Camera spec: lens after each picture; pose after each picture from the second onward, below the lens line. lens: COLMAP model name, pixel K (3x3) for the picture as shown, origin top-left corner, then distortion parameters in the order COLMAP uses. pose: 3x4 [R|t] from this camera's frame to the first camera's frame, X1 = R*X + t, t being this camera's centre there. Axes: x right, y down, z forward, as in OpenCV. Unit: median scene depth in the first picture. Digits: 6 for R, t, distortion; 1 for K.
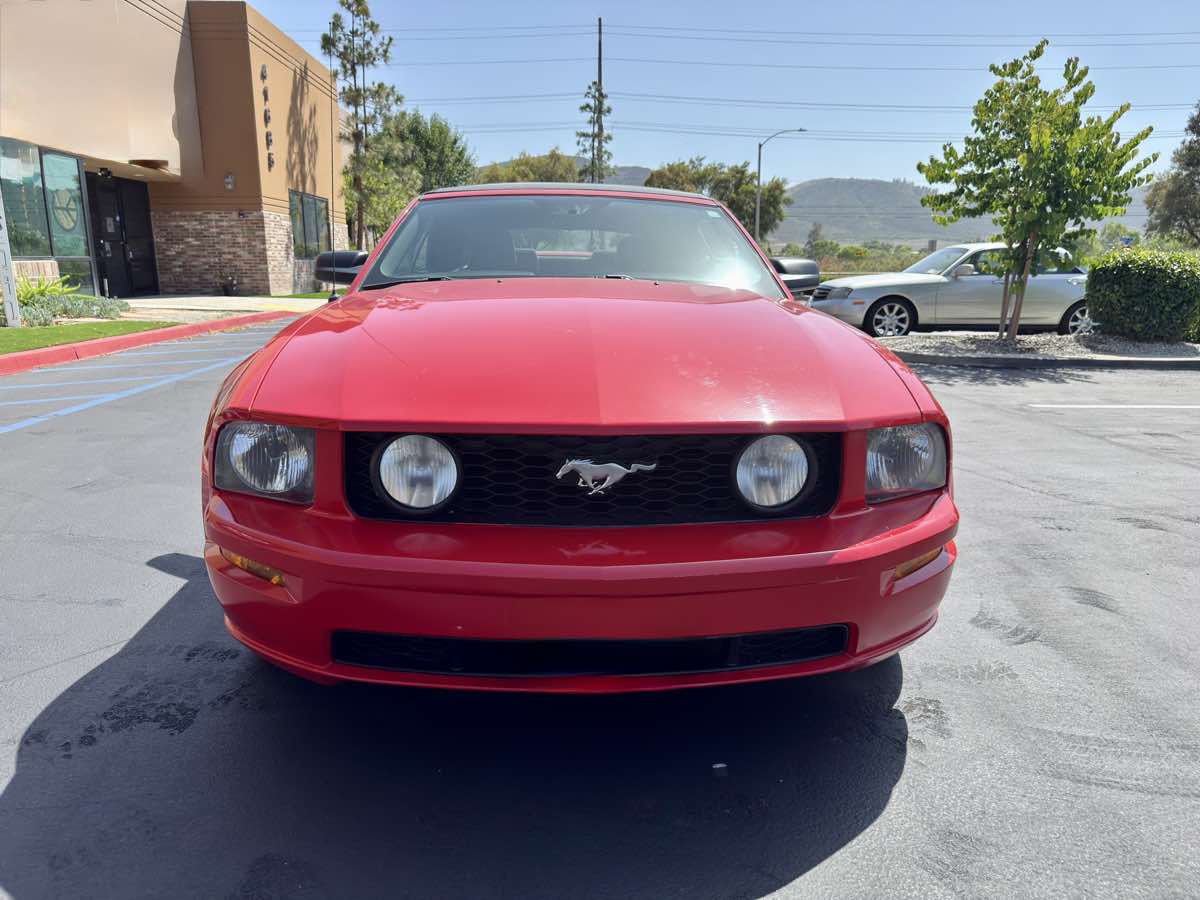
lens RADIAL K [[856.4, 0, 594.5], [0, 856.4, 463.5], [0, 0, 1]] dist [0.019969, -0.028647]
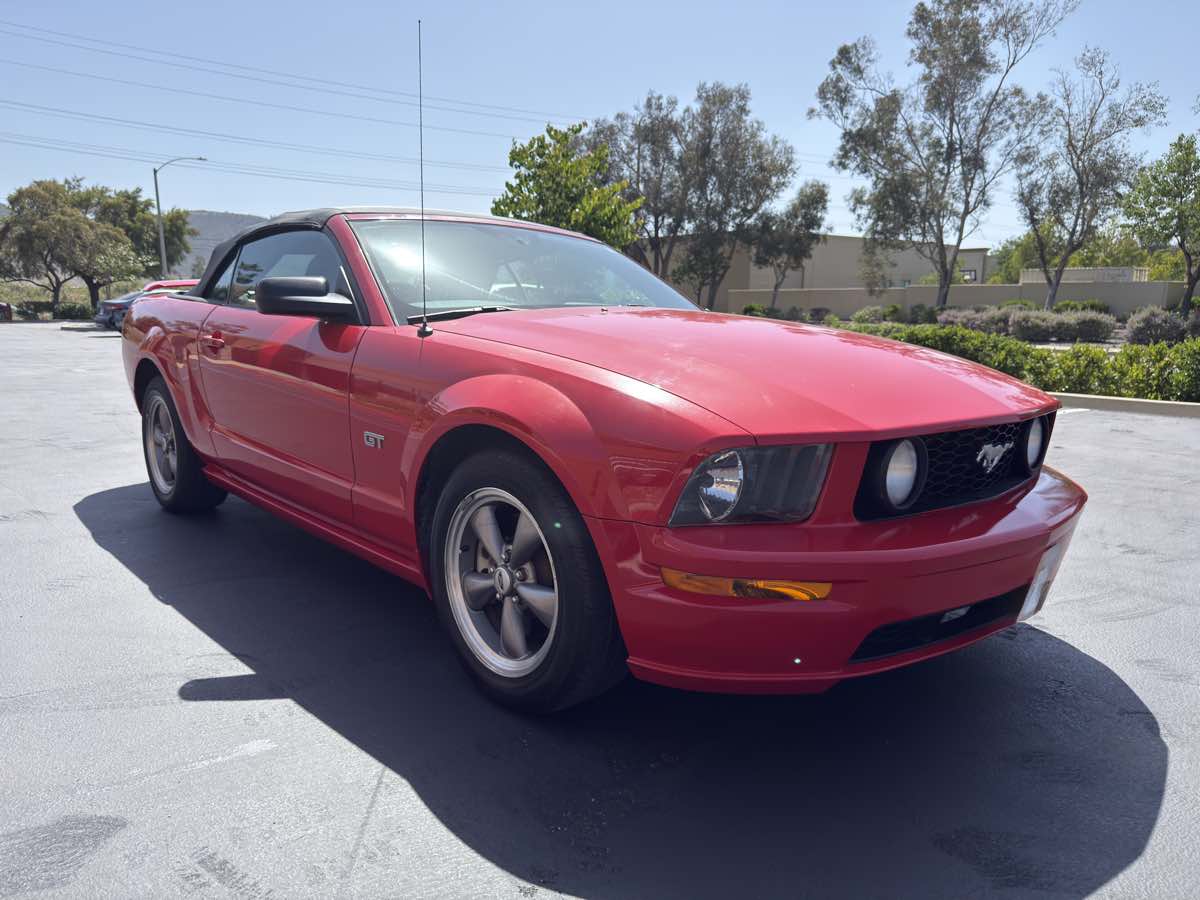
lens RADIAL K [[856.4, 0, 607.6], [0, 856.4, 461.1], [0, 0, 1]] dist [0.019969, -0.028647]
pose [[0.772001, -0.111345, 0.625793, -0.203529], [0.138559, 0.990340, 0.005276, -0.010599], [-0.620335, 0.082636, 0.779972, 0.060550]]
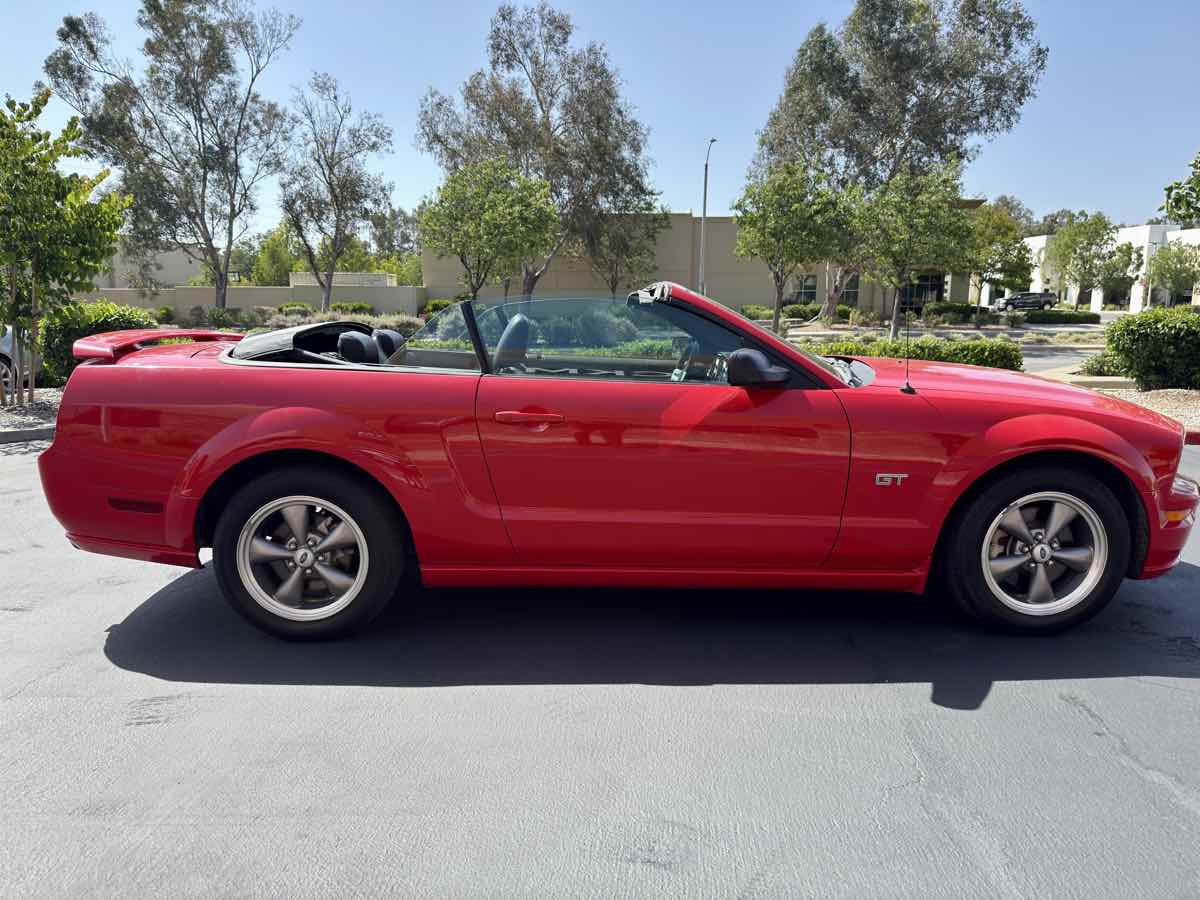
lens RADIAL K [[876.0, 0, 585.2], [0, 876.0, 432.8], [0, 0, 1]] dist [0.030630, -0.034417]
pose [[0.042933, -0.148408, 0.987994, -0.422199], [0.227307, 0.964422, 0.134989, -0.111386], [-0.972876, 0.218782, 0.075139, 0.381465]]
